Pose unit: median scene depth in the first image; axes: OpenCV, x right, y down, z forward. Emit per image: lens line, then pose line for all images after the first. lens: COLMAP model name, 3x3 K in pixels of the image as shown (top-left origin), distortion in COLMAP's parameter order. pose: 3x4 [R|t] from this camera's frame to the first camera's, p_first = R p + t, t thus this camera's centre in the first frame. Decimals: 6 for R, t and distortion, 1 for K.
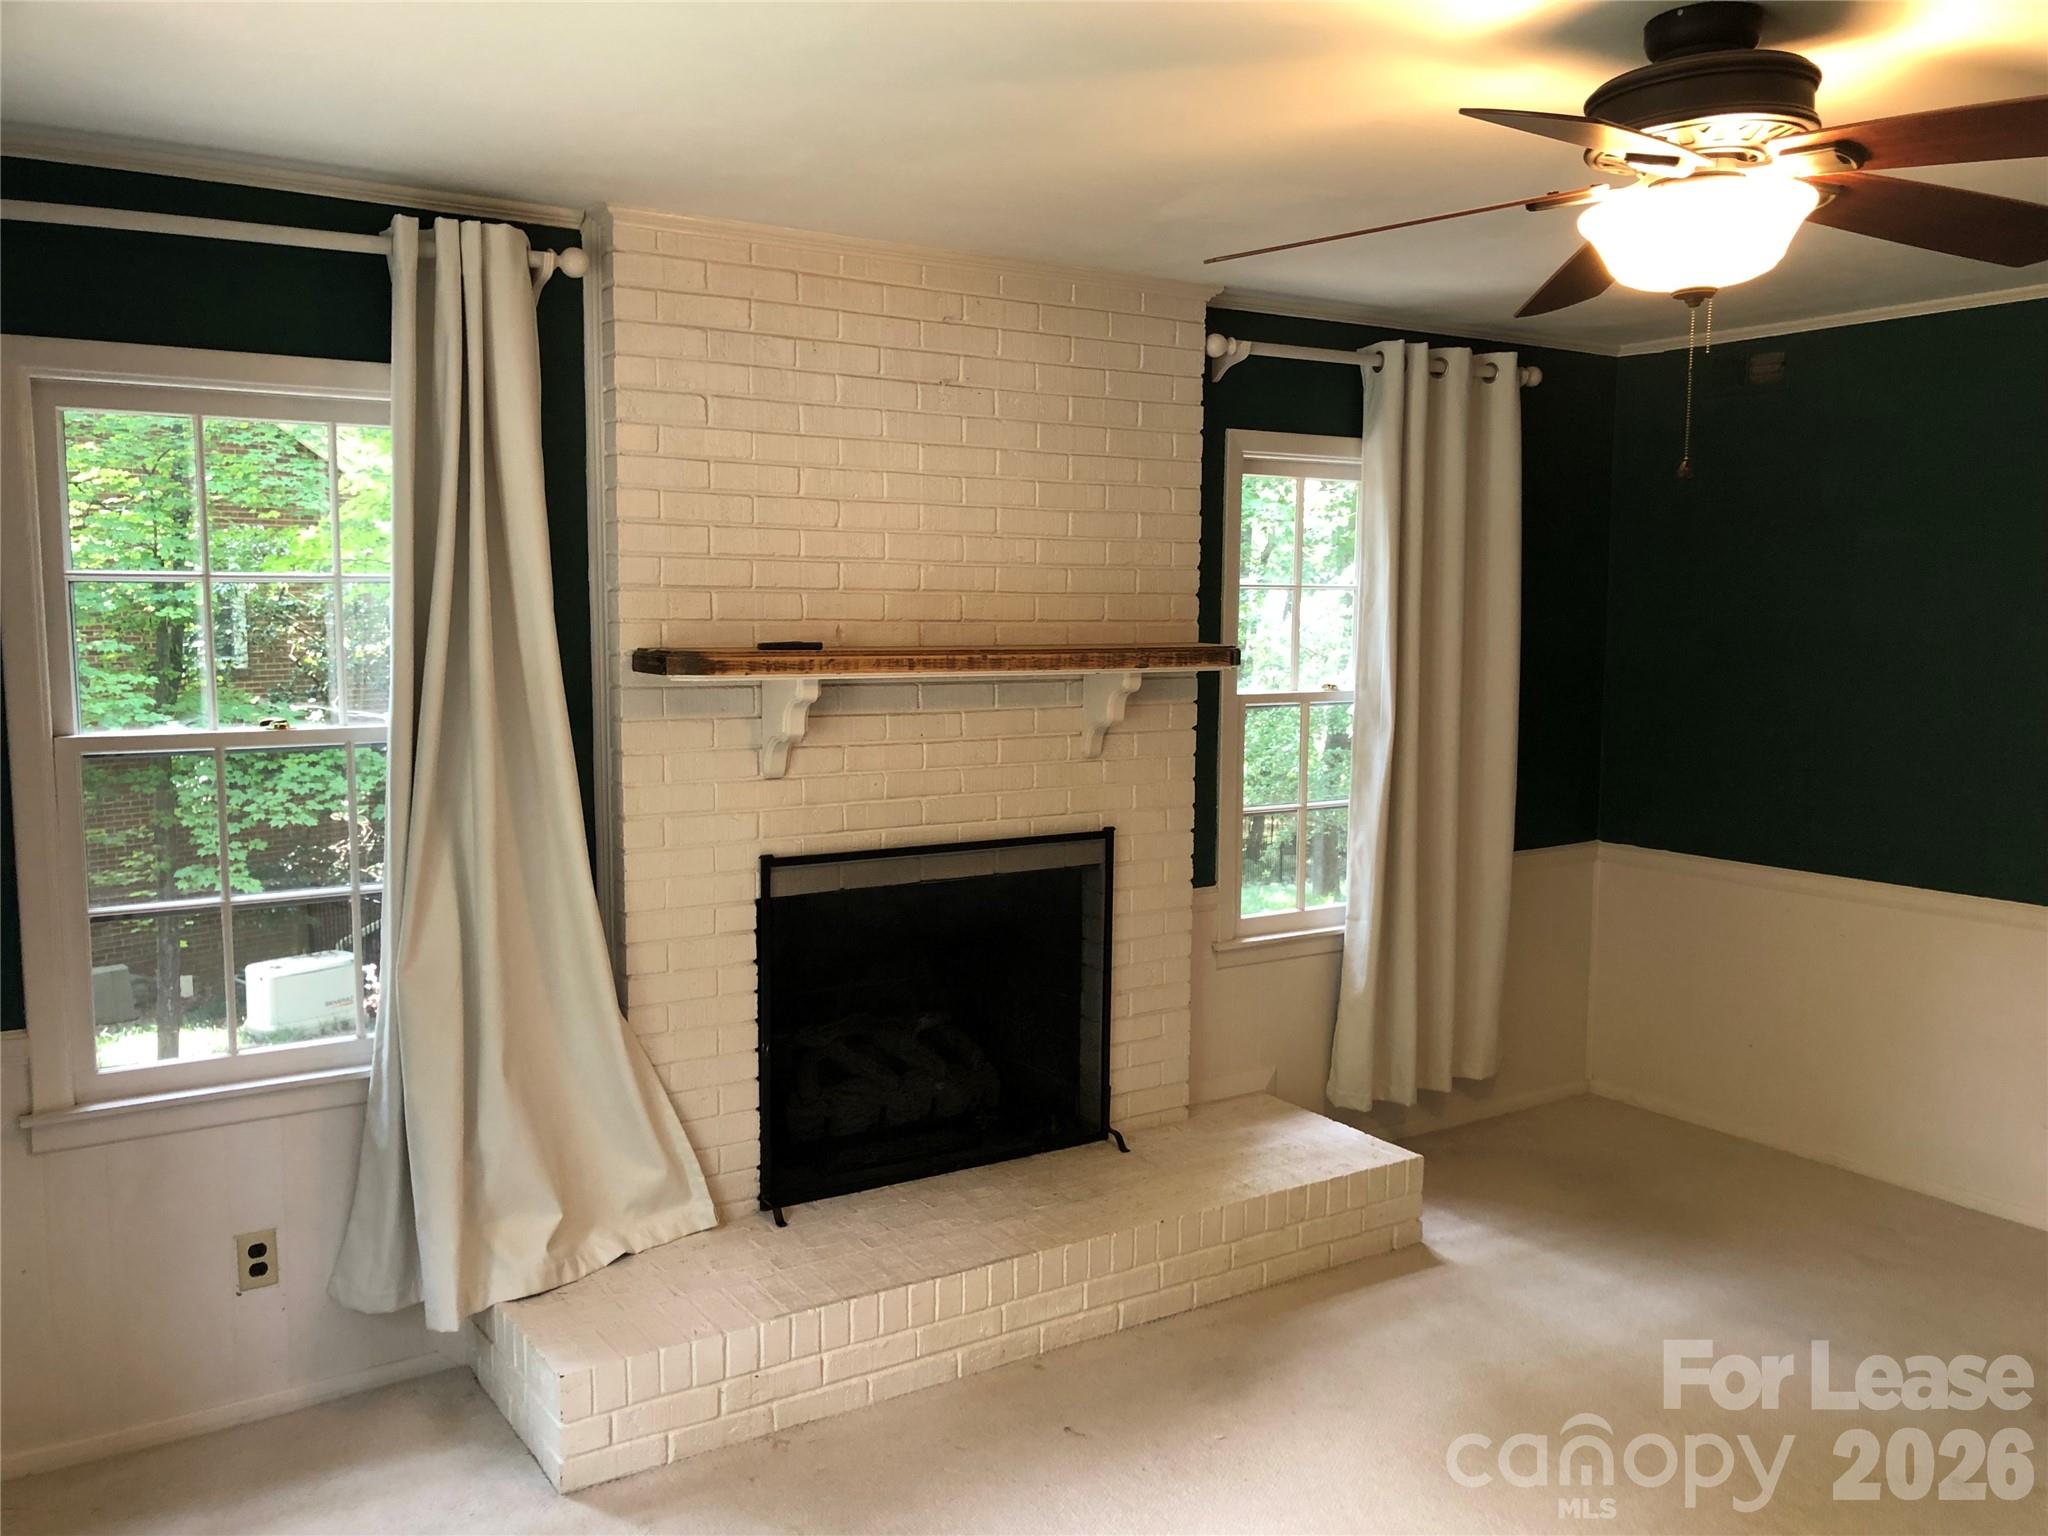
lens RADIAL K [[1677.8, 0, 1025.0], [0, 1677.8, 757.2], [0, 0, 1]] dist [0.103182, -0.355901]
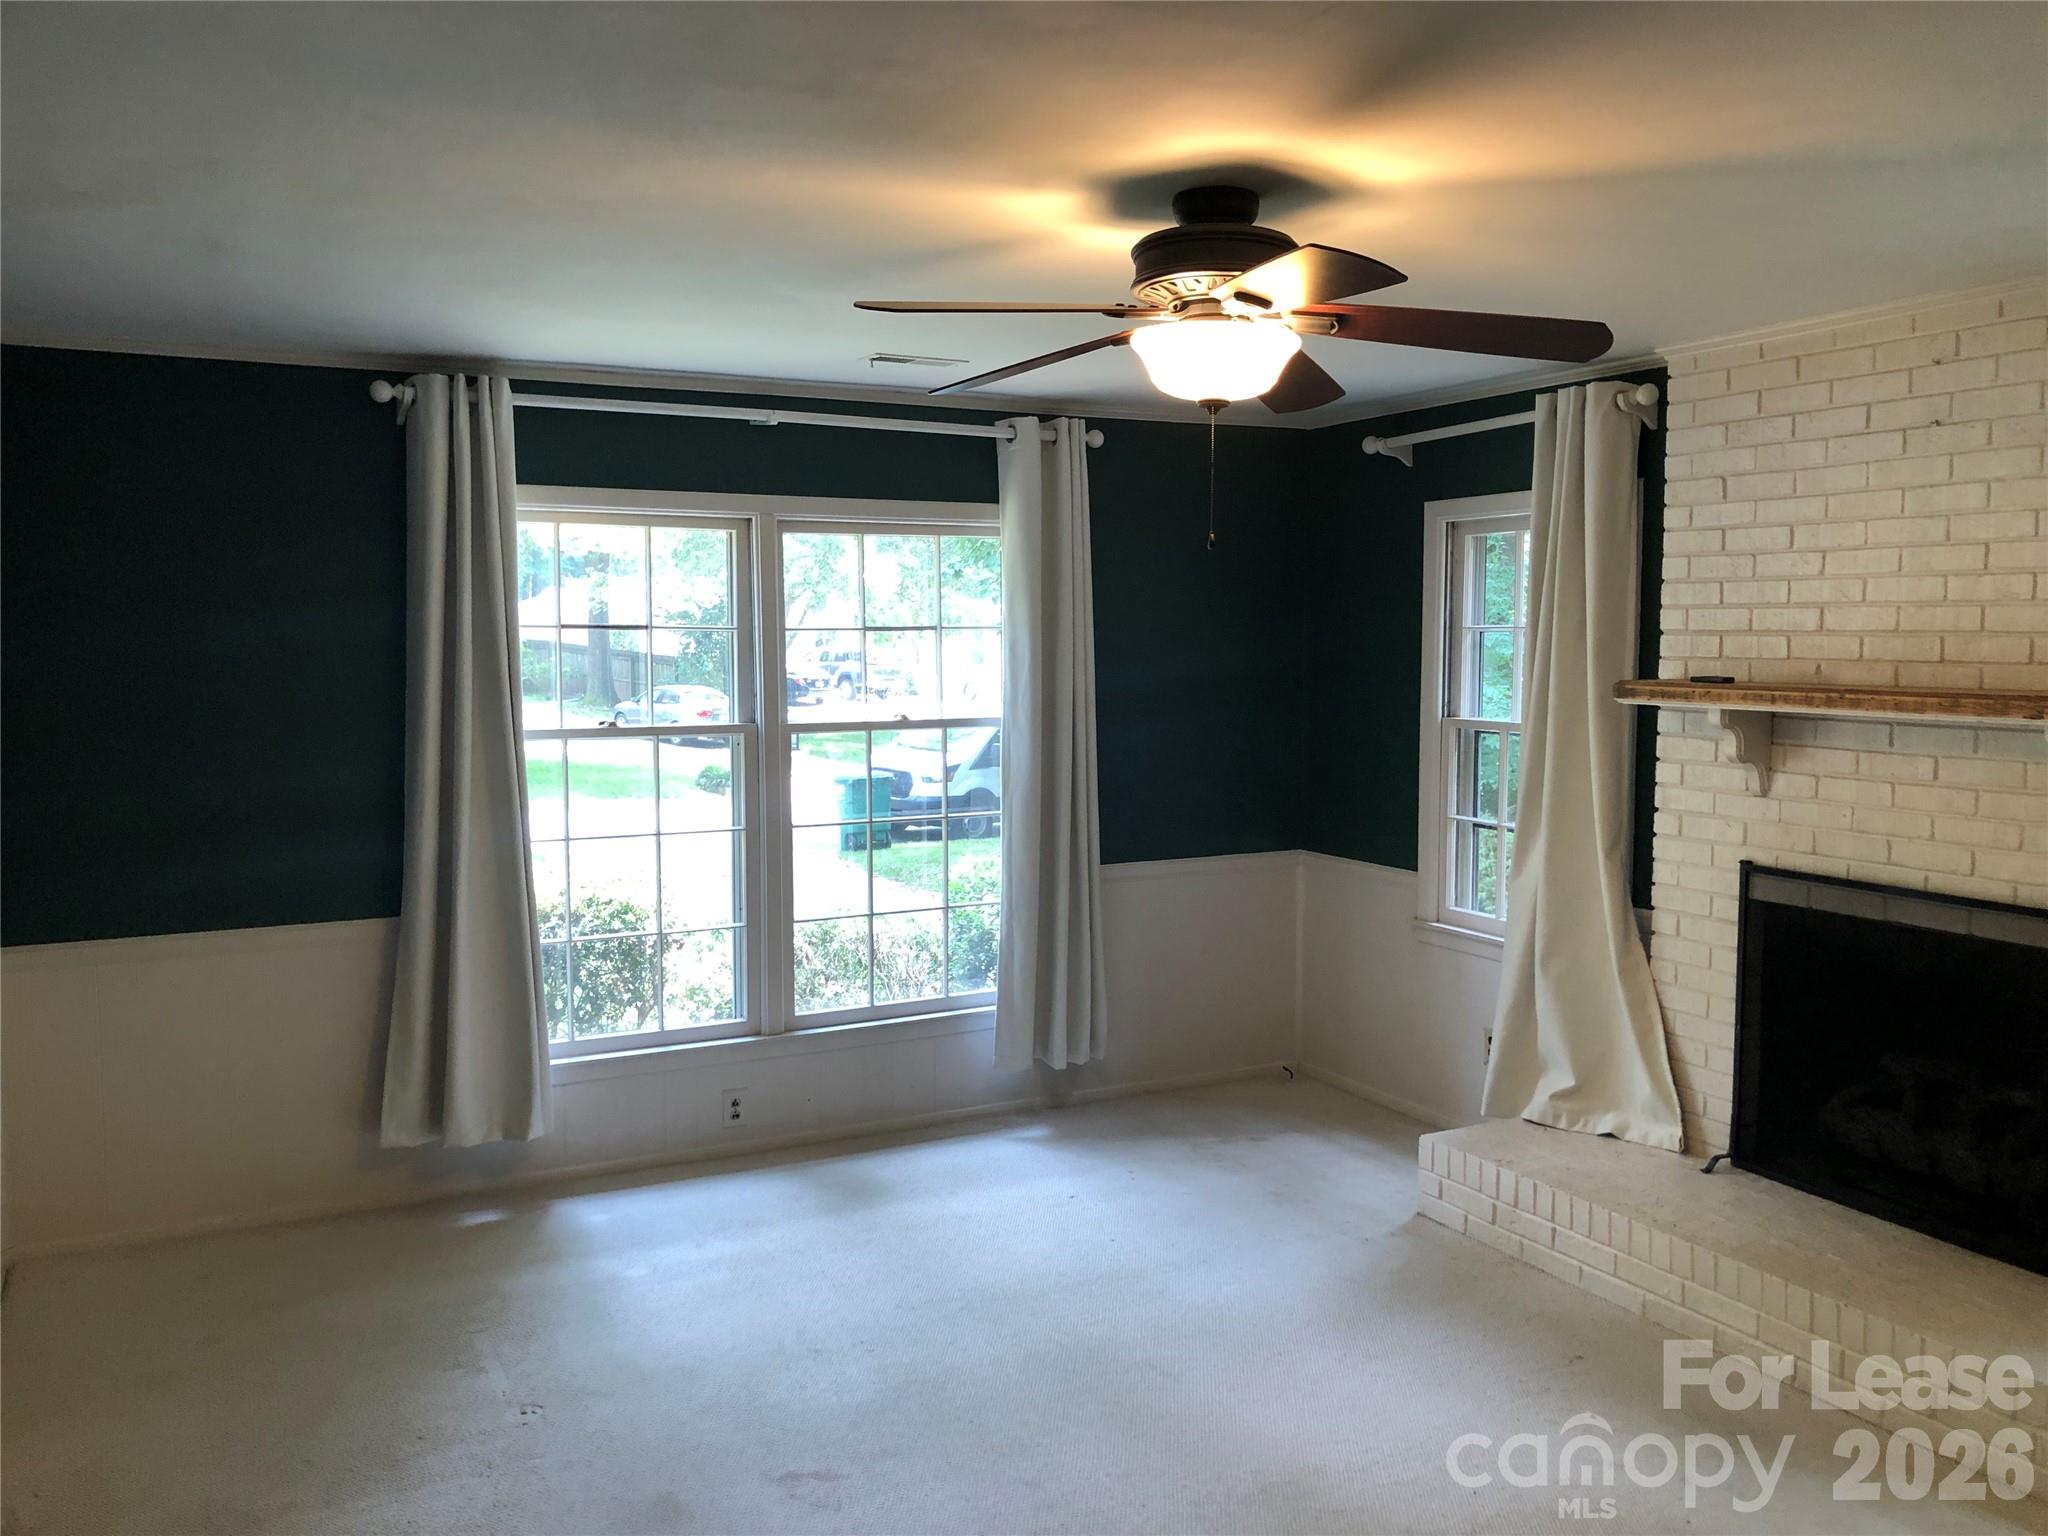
lens RADIAL K [[1666.7, 0, 1021.7], [0, 1666.7, 726.6], [0, 0, 1]] dist [0.003802, -0.013417]
pose [[-0.117366, 0.047491, -0.991953, 1.040462], [-0.094468, 0.993792, 0.058756, -0.053852], [0.988585, 0.100604, -0.112151, 0.623333]]
